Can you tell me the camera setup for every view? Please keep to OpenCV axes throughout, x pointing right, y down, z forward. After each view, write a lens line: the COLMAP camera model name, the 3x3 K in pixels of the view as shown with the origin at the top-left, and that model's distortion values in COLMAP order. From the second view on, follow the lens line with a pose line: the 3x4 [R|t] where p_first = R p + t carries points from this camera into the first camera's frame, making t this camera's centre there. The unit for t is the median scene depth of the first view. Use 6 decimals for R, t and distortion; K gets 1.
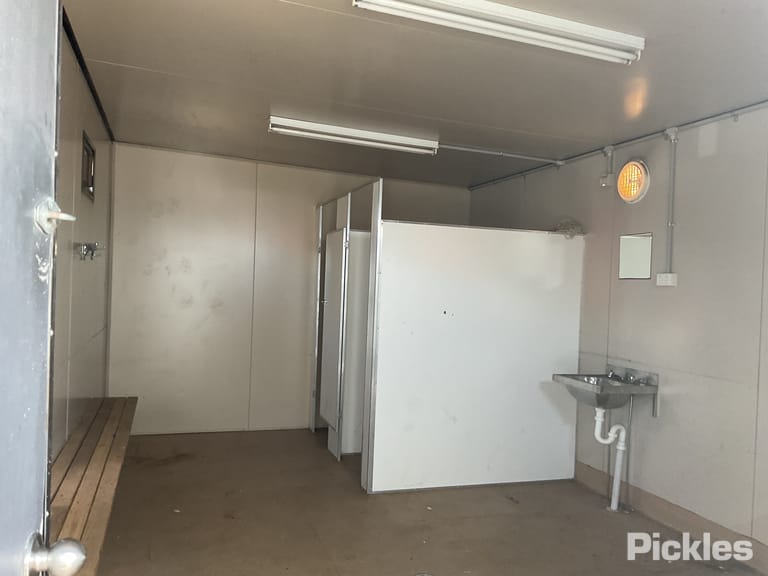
lens RADIAL K [[643.4, 0, 380.8], [0, 643.4, 287.6], [0, 0, 1]] dist [0.113621, -0.208907]
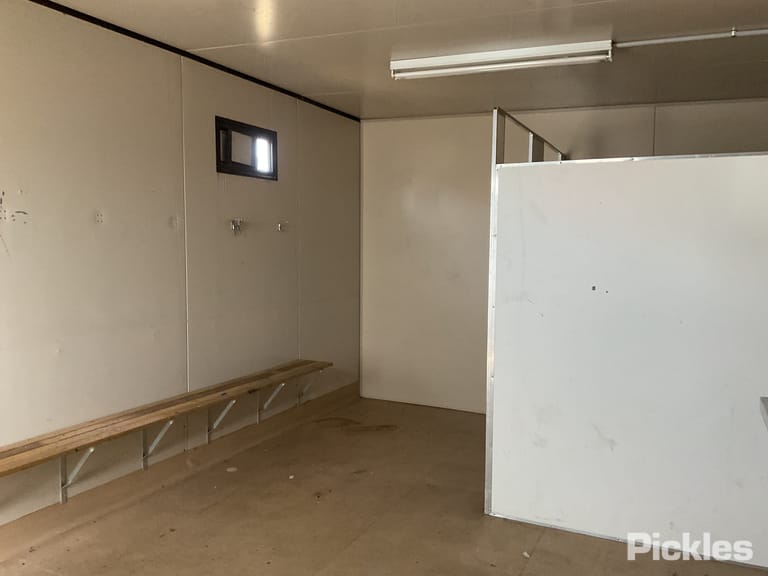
lens RADIAL K [[643.4, 0, 380.8], [0, 643.4, 287.6], [0, 0, 1]] dist [0.113621, -0.208907]
pose [[0.702428, 0.016953, -0.711553, 0.450524], [0.014684, 0.999158, 0.038301, 0.008041], [0.711603, -0.037352, 0.701588, 0.356887]]
